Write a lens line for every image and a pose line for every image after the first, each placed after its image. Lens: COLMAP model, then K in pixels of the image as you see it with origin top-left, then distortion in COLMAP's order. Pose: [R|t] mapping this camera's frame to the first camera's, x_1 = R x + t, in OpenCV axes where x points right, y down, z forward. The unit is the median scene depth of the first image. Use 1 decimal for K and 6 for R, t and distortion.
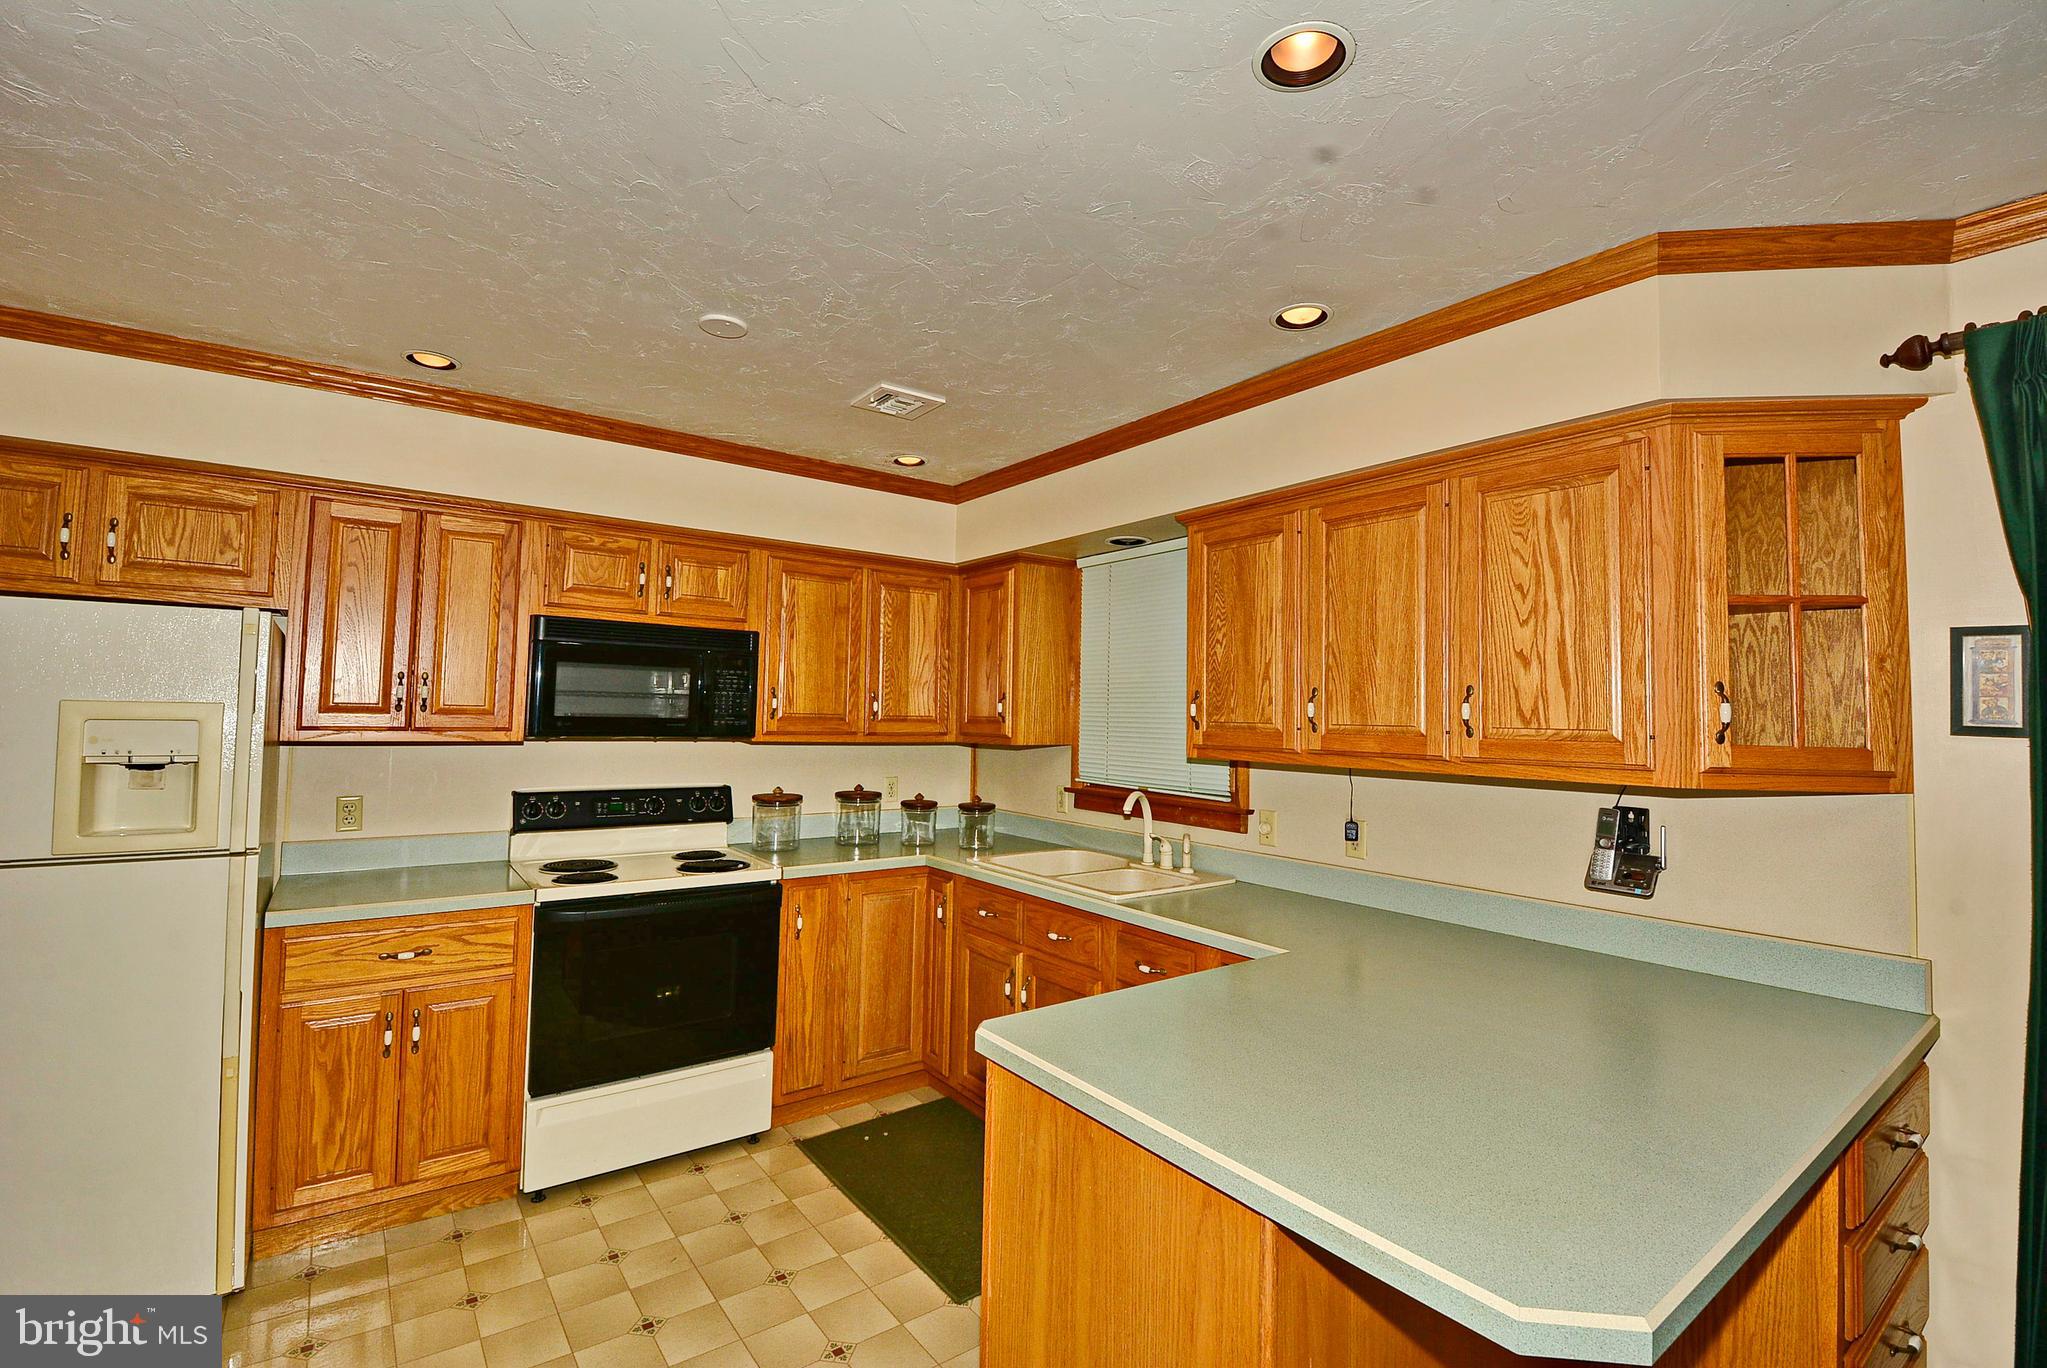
lens RADIAL K [[899.1, 0, 1040.5], [0, 899.1, 672.0], [0, 0, 1]] dist [-0.006358, -0.009429]
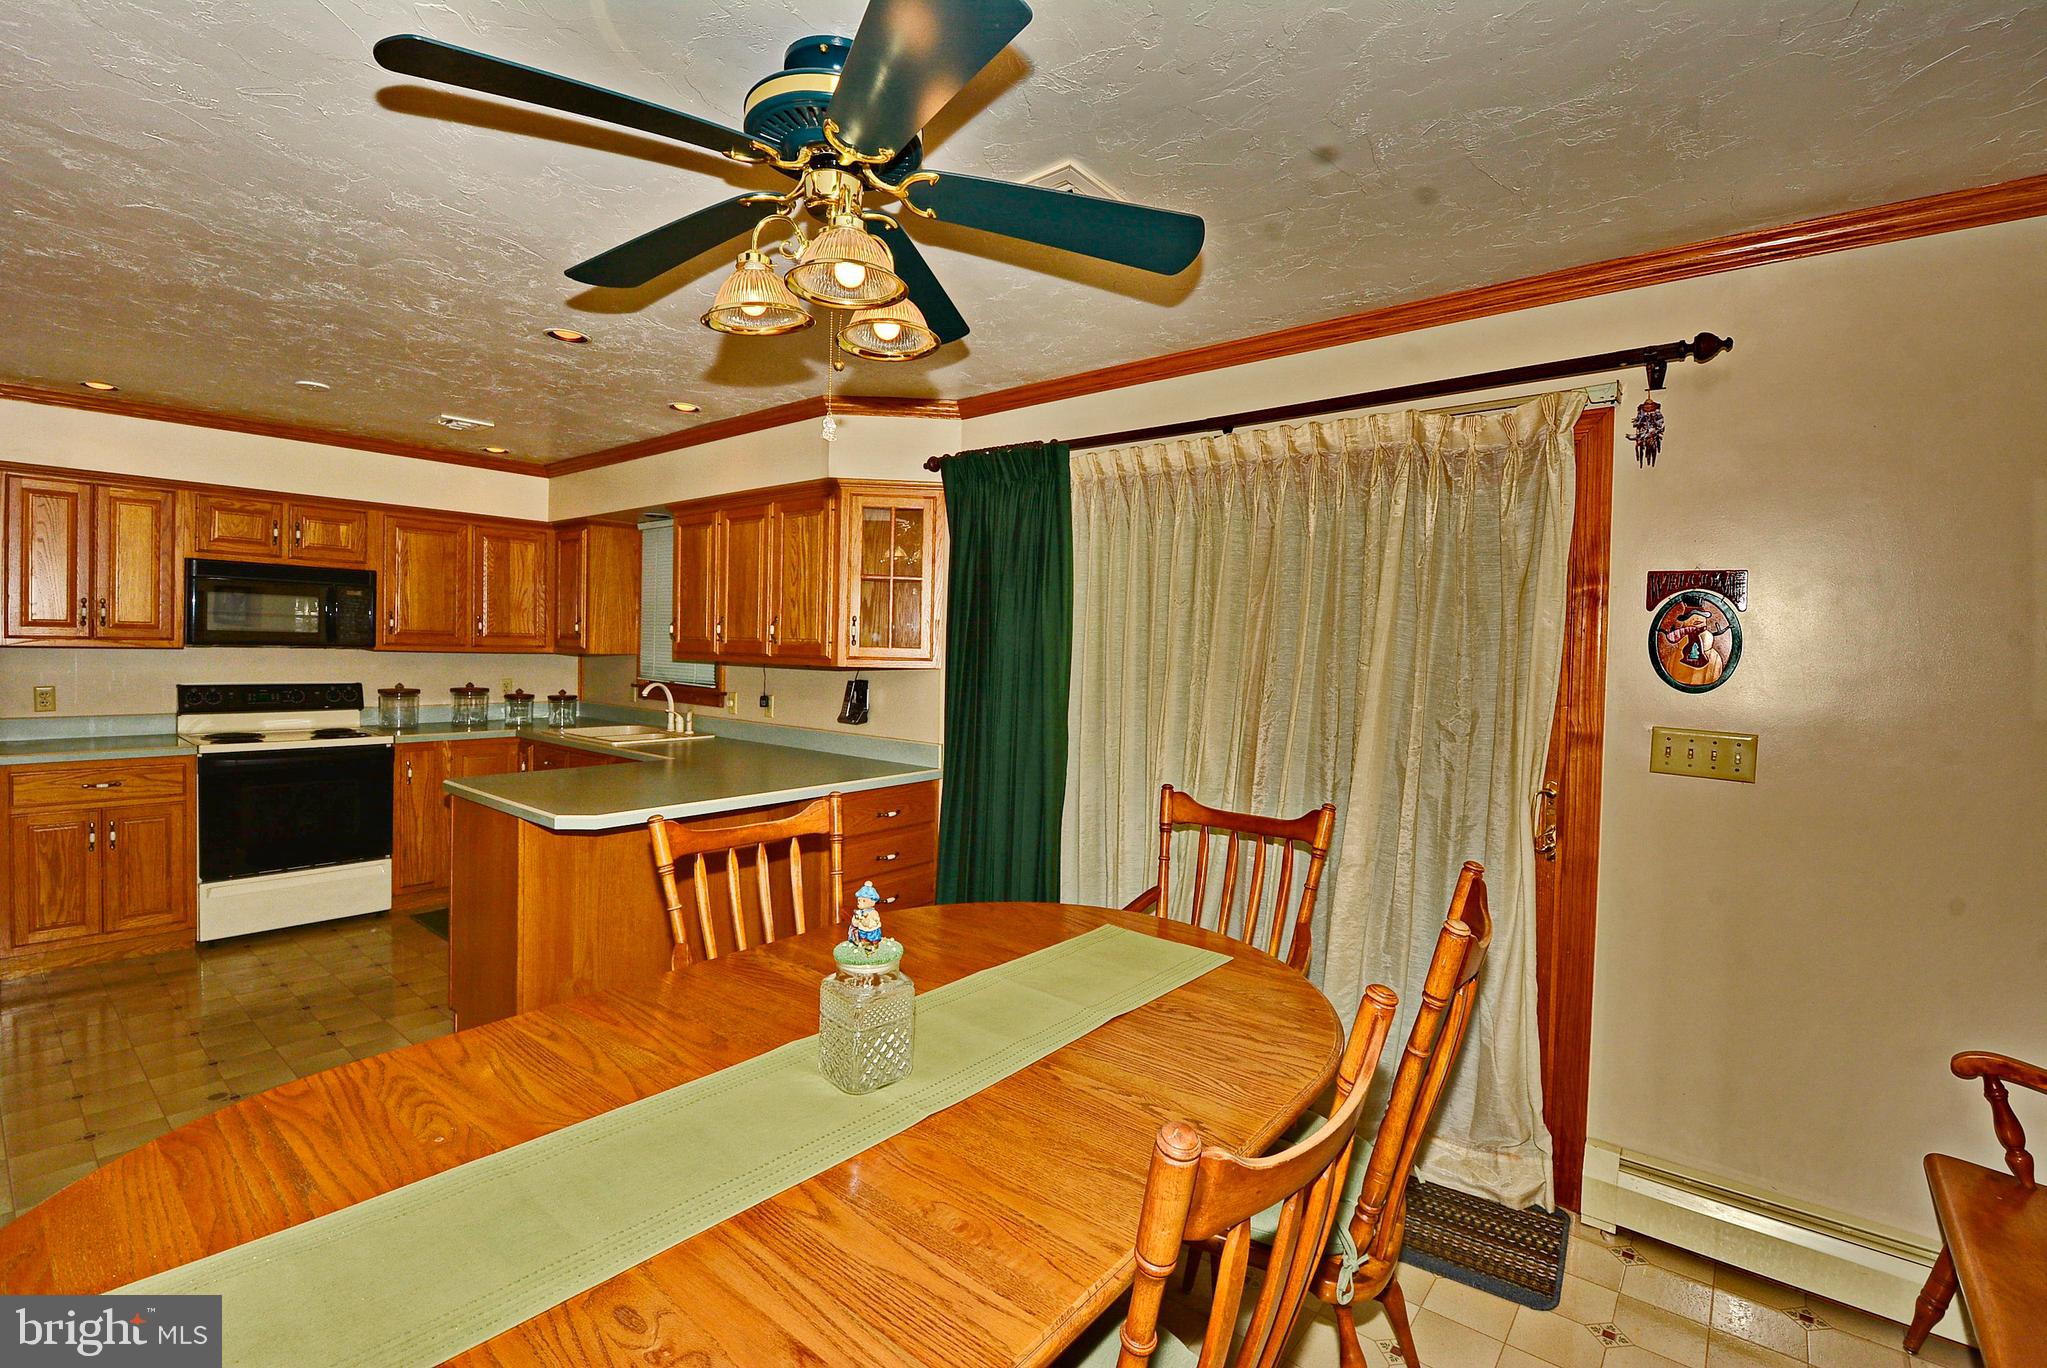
lens RADIAL K [[899.1, 0, 1031.8], [0, 899.1, 670.1], [0, 0, 1]] dist [-0.006358, -0.009429]
pose [[0.969858, -0.001745, 0.243664, 0.379278], [-0.017385, 0.996931, 0.076337, -0.017506], [-0.243049, -0.078272, 0.966851, -0.678147]]
